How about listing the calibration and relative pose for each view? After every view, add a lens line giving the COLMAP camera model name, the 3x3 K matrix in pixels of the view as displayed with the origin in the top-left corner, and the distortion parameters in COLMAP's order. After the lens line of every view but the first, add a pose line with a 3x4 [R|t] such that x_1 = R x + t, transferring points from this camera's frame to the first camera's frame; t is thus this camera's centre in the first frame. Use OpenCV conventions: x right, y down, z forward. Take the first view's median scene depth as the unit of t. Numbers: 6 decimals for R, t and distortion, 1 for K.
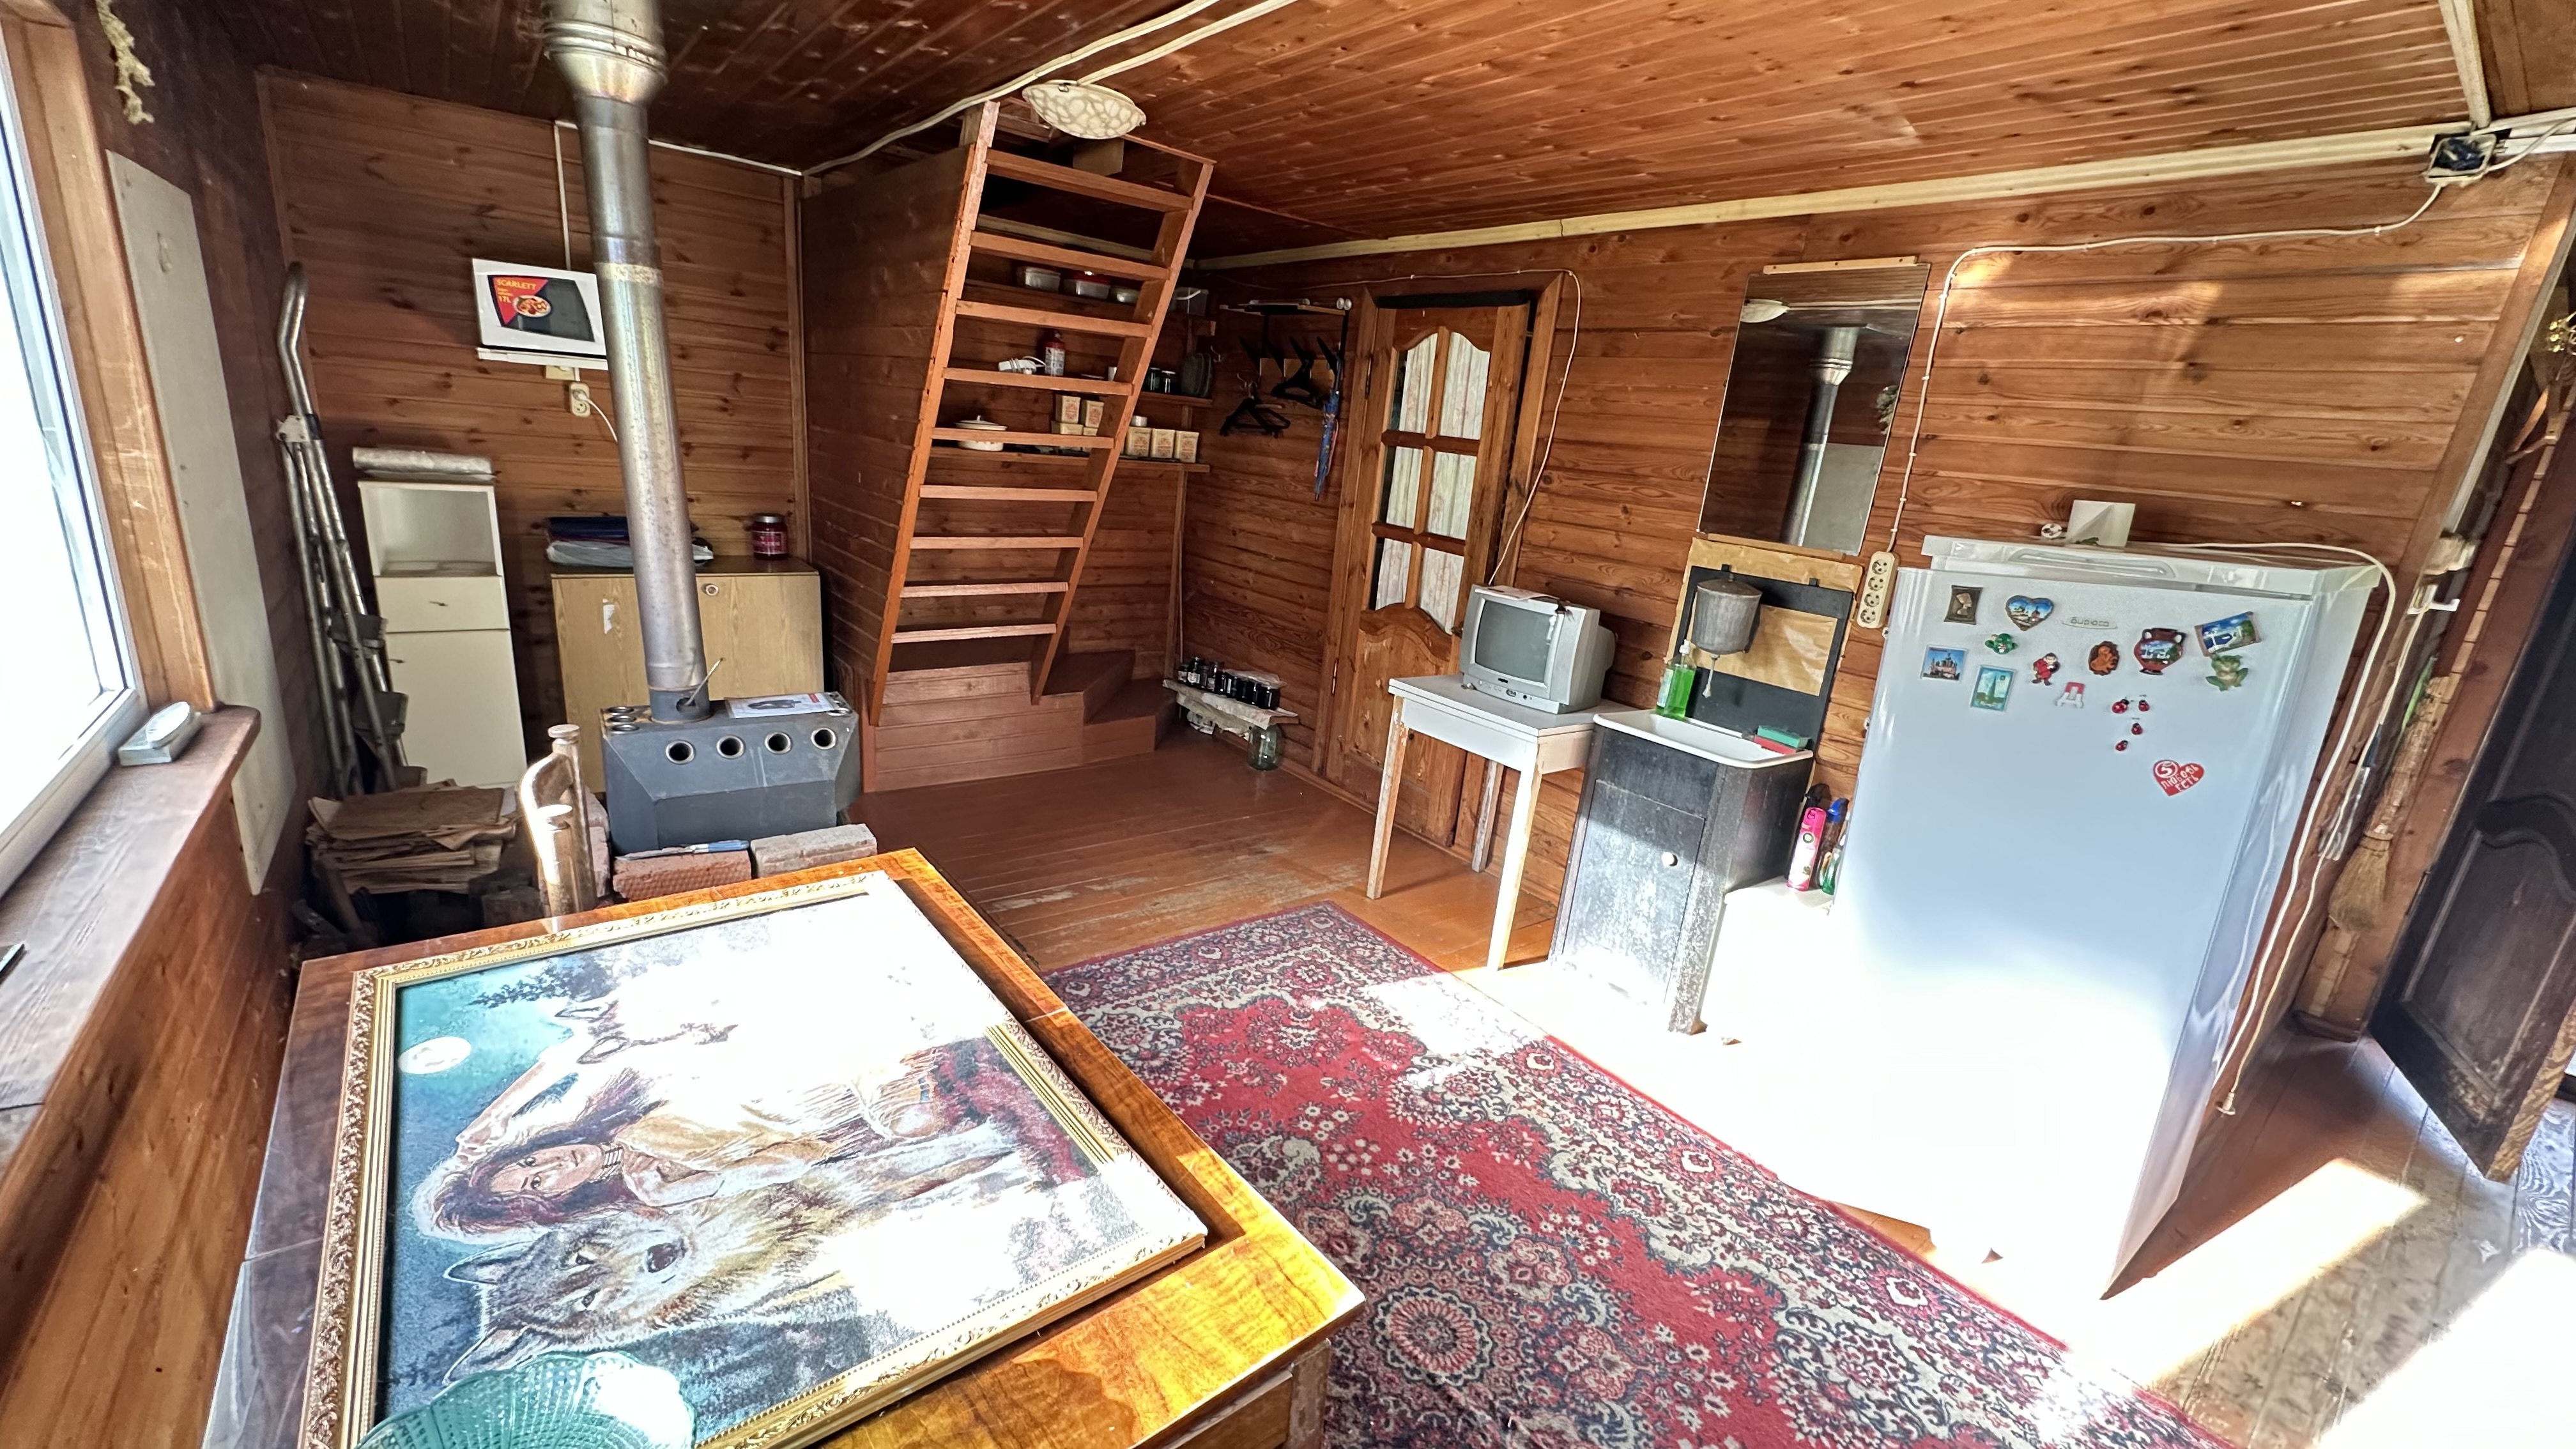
lens RADIAL K [[1027.8, 0, 1294.8], [0, 1027.8, 724.1], [0, 0, 1]] dist [-0.003137, 0.000726]
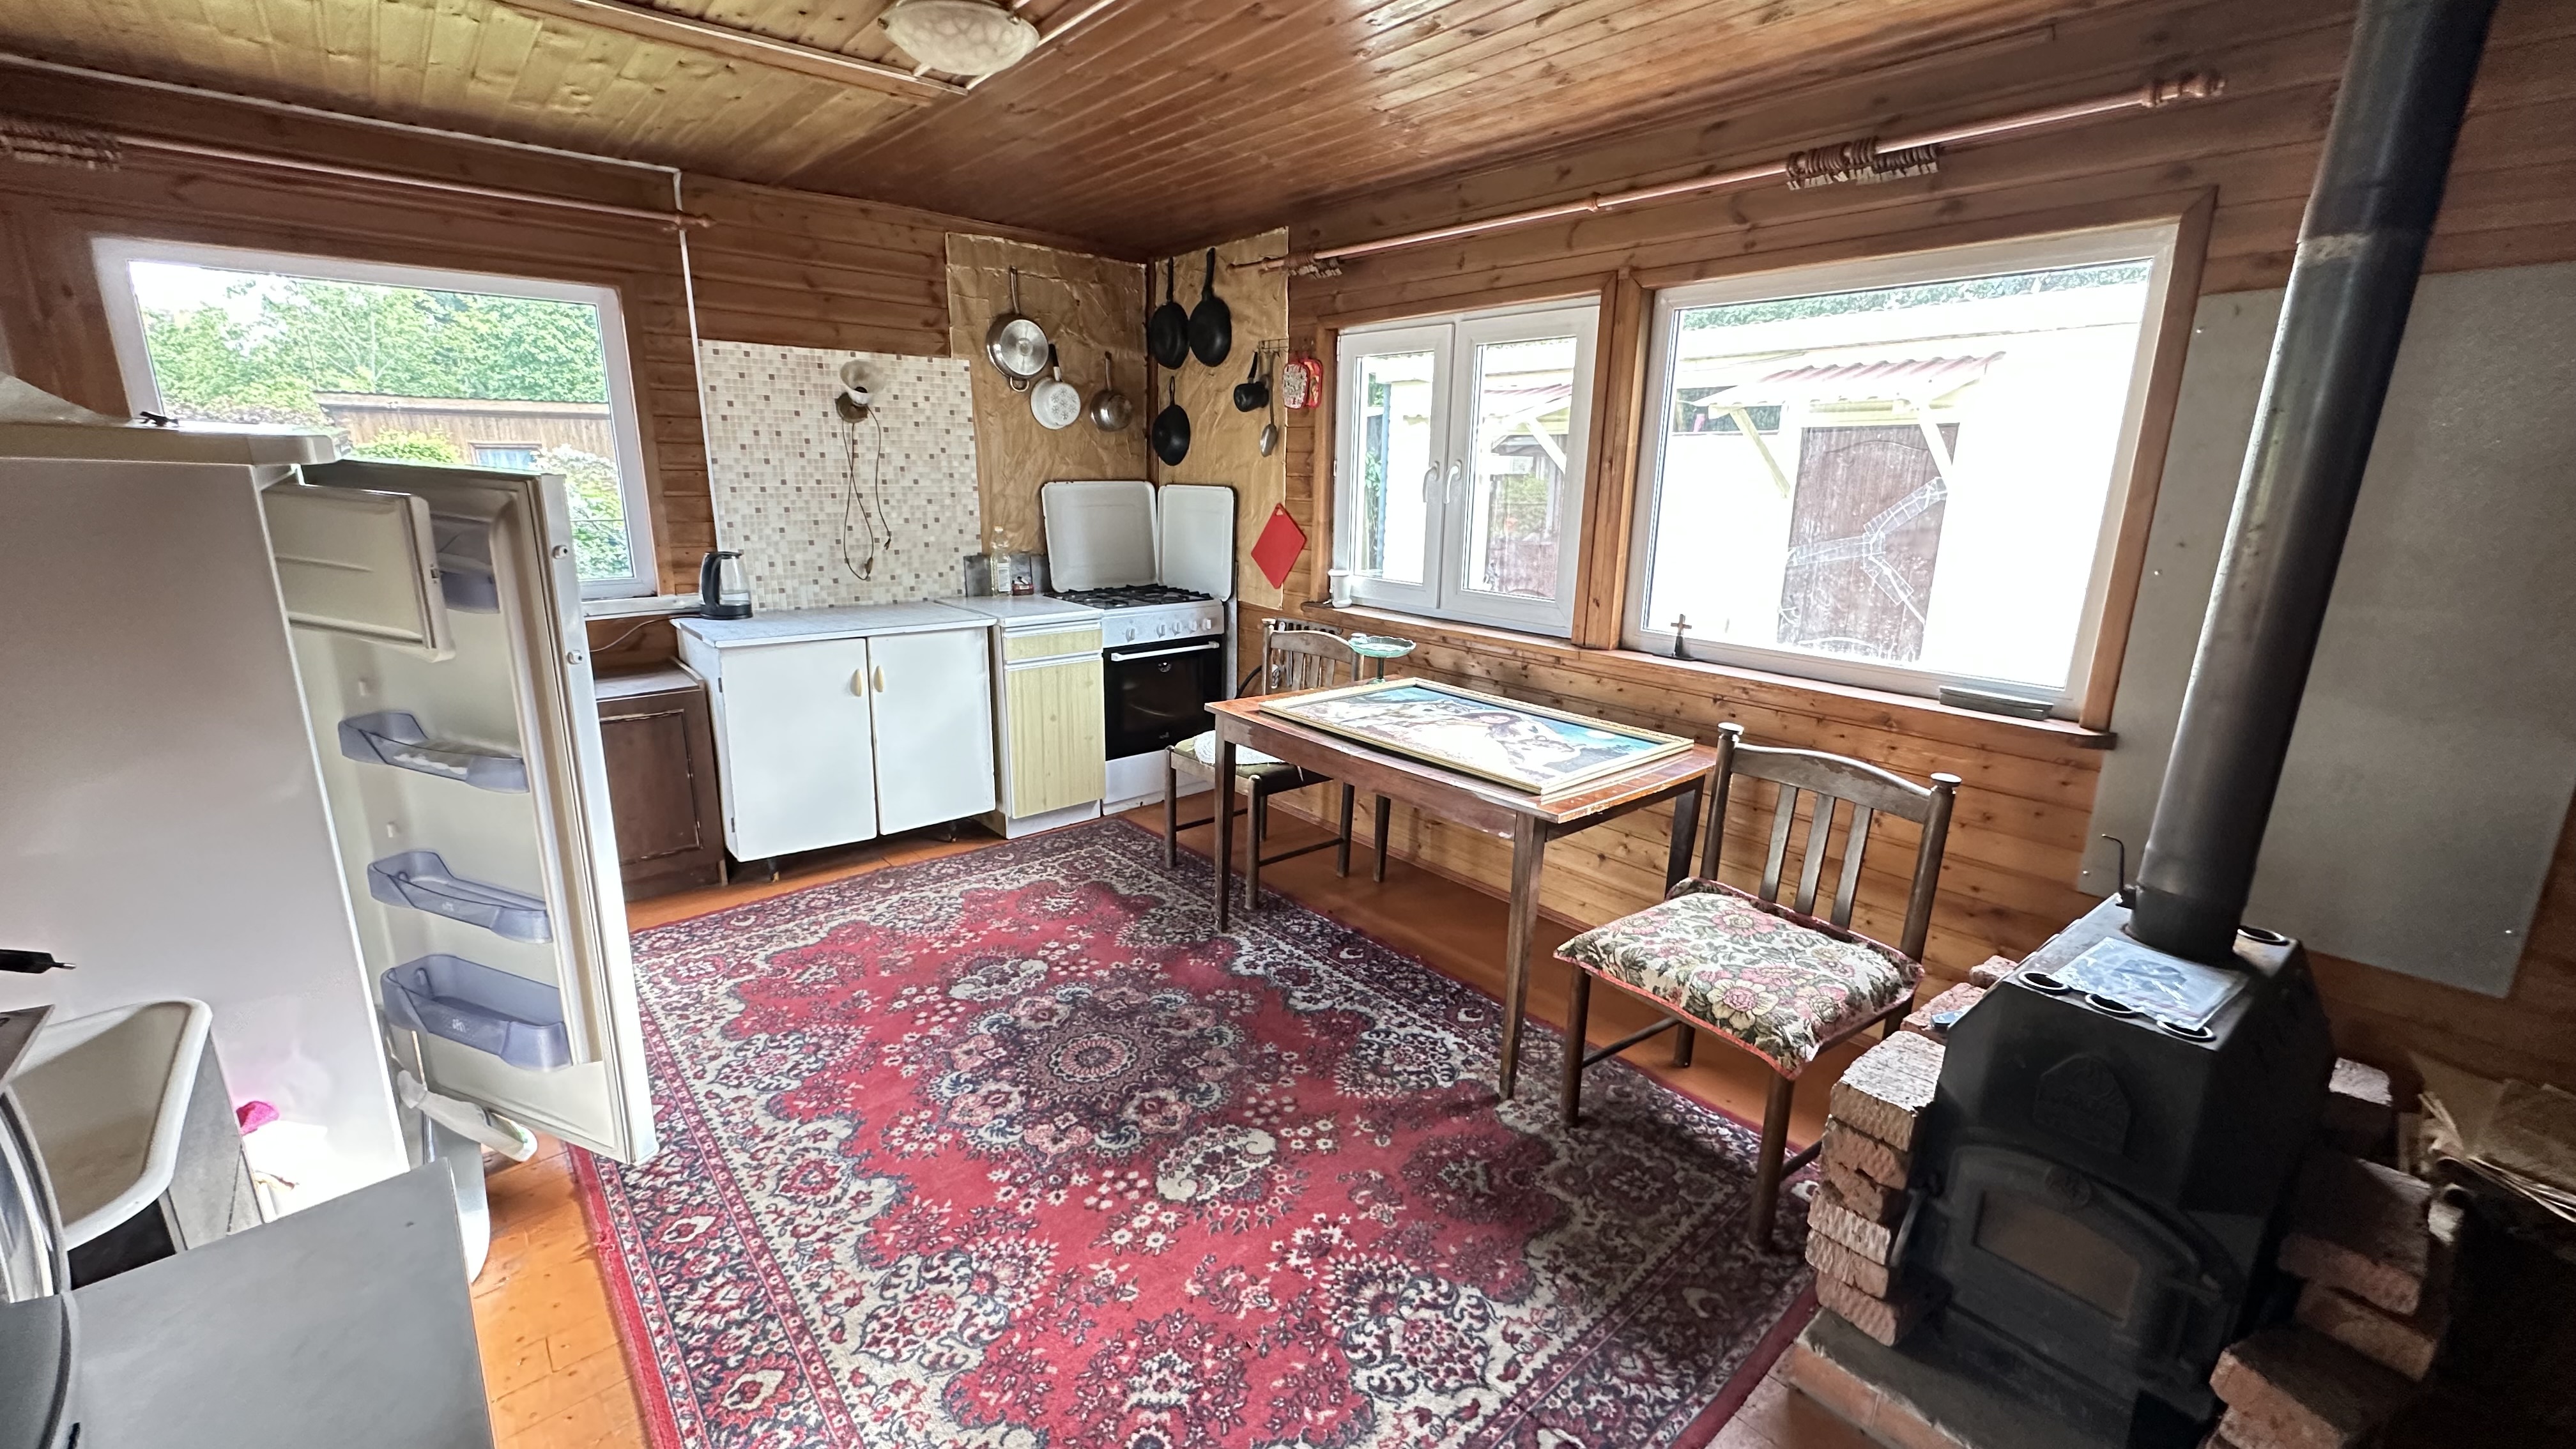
lens RADIAL K [[1027.8, 0, 1291.4], [0, 1027.8, 721.4], [0, 0, 1]] dist [-0.003137, 0.000726]
pose [[-0.993157, -0.095035, -0.067879, 0.004267], [-0.116162, 0.863914, 0.490060, -0.287037], [0.012069, 0.494592, -0.869042, 1.135765]]
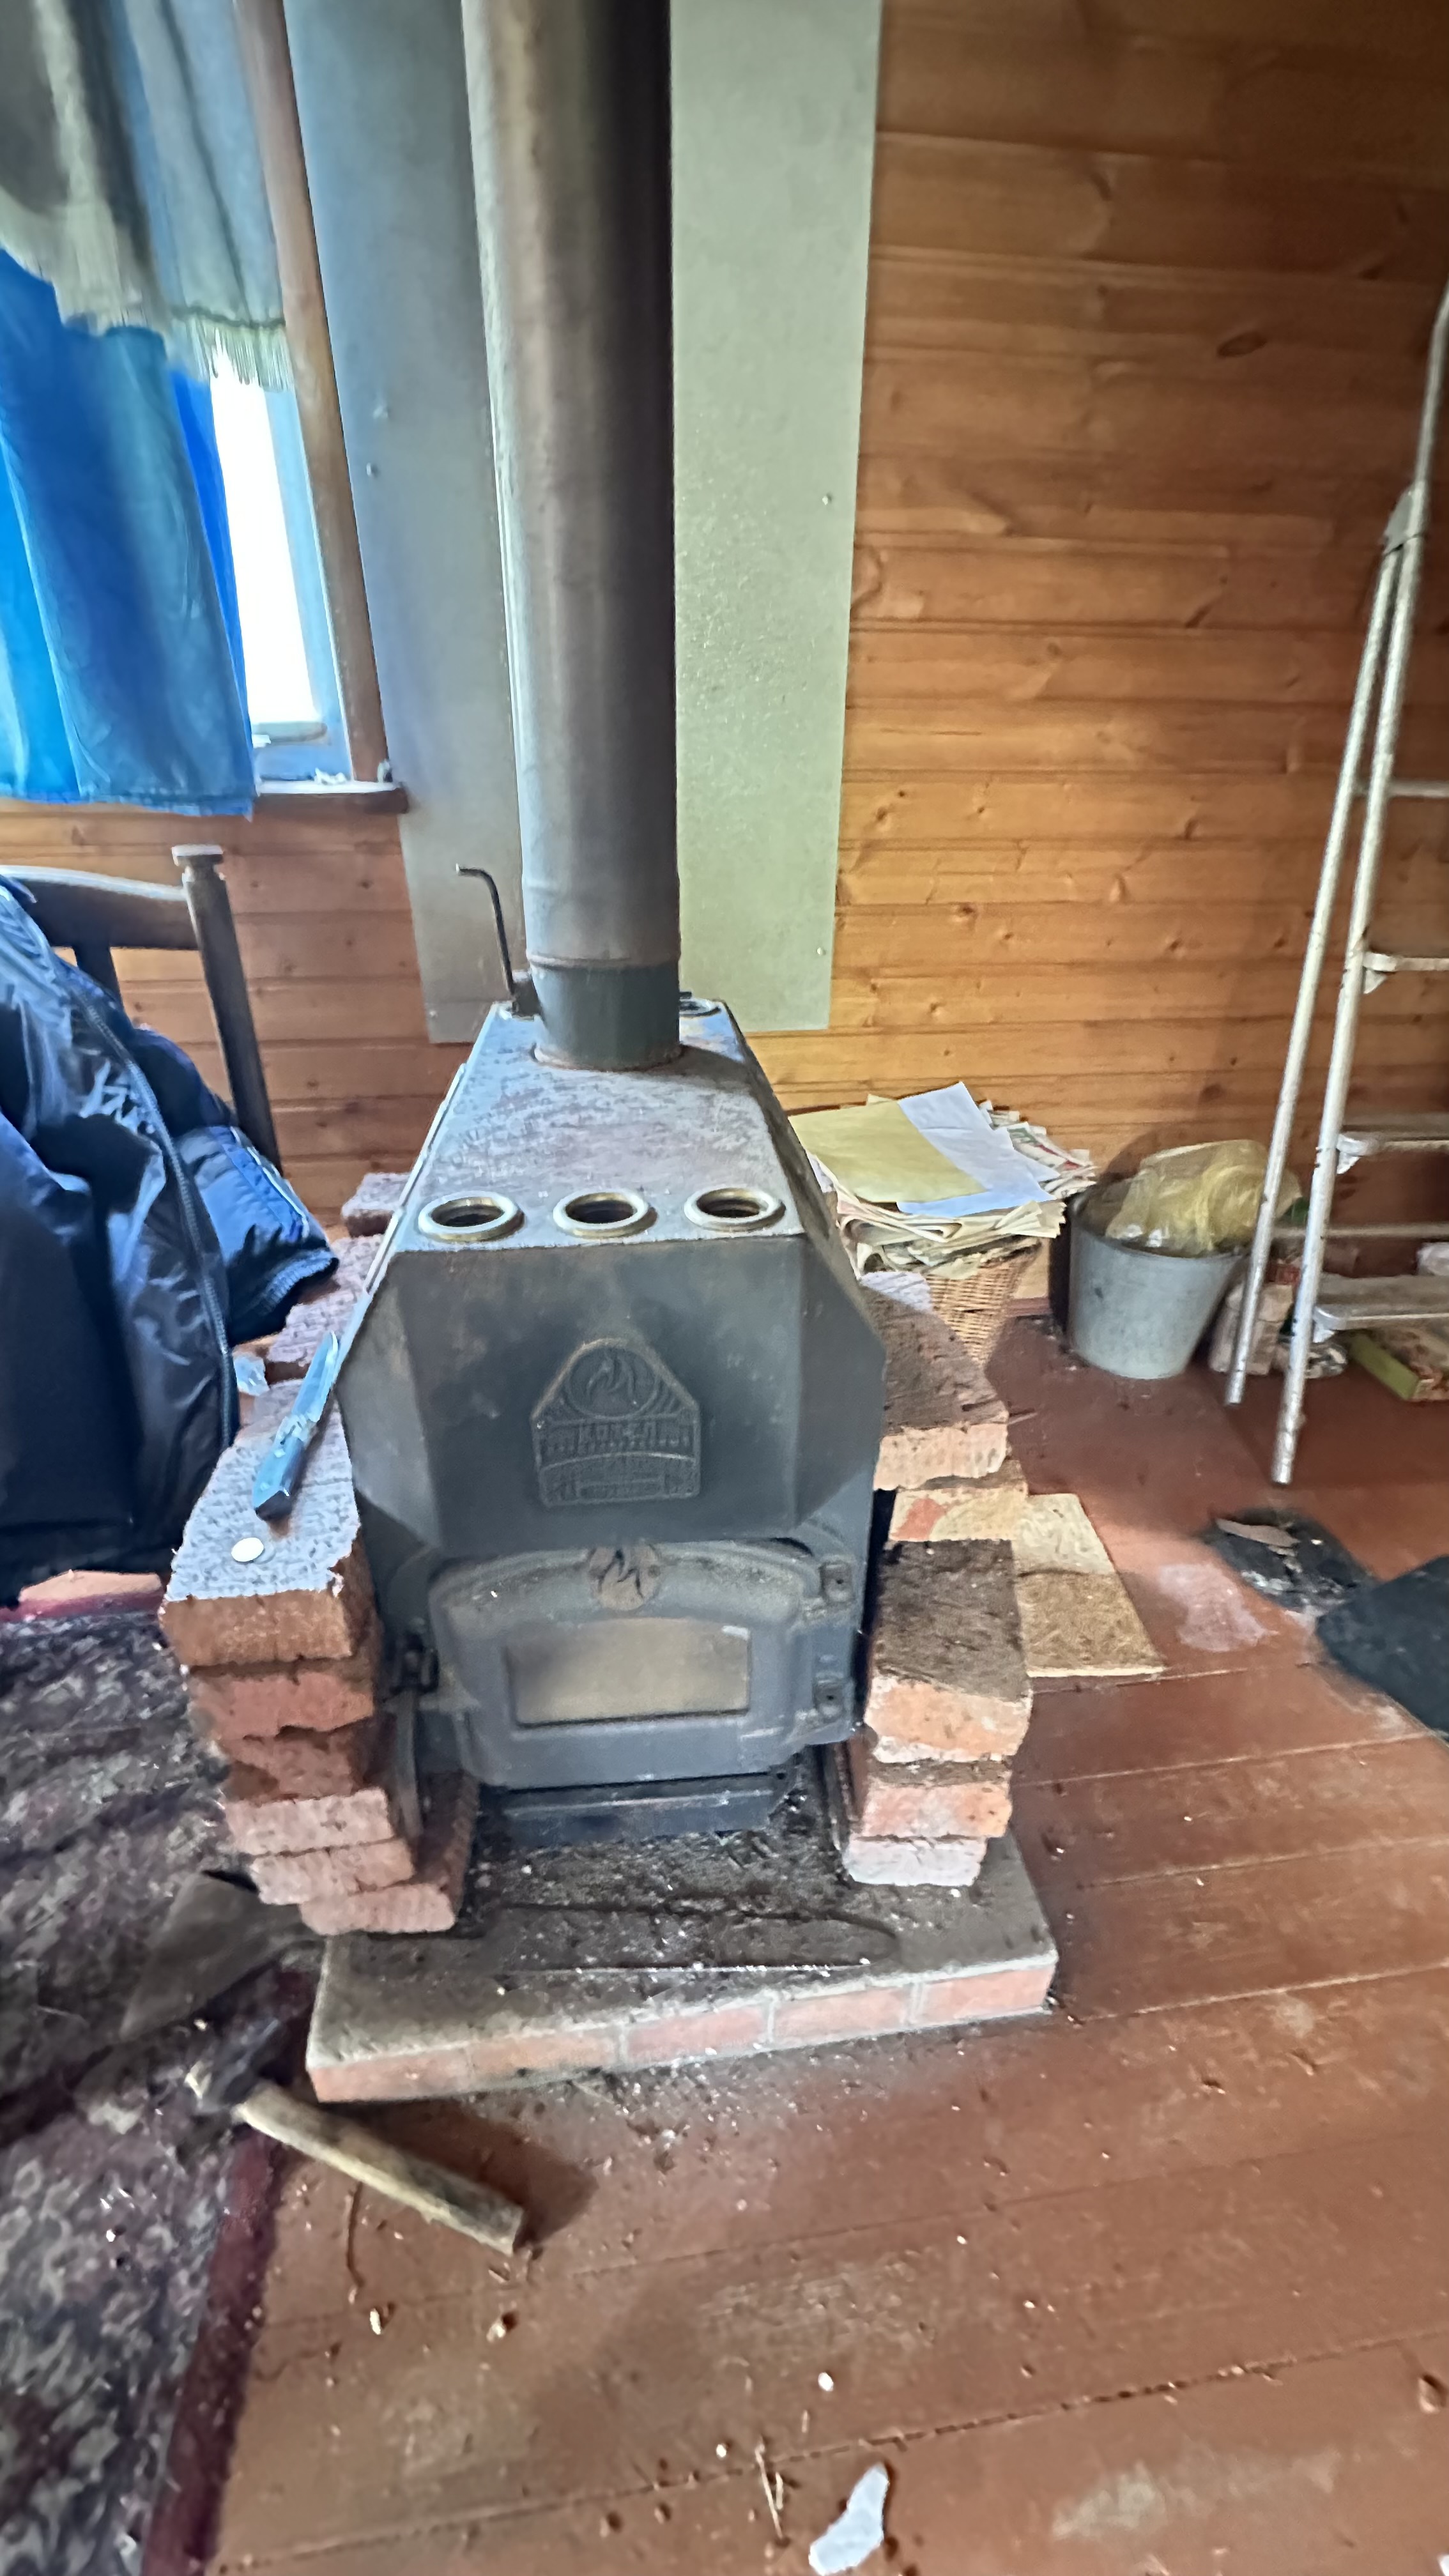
lens RADIAL K [[1027.8, 0, 719.4], [0, 1027.8, 1293.5], [0, 0, 1]] dist [-0.003137, 0.000726]
pose [[-0.510999, 0.345818, -0.786950, -0.232078], [-0.283414, 0.796528, 0.534060, -0.110669], [0.811515, 0.495936, -0.309015, 0.910349]]
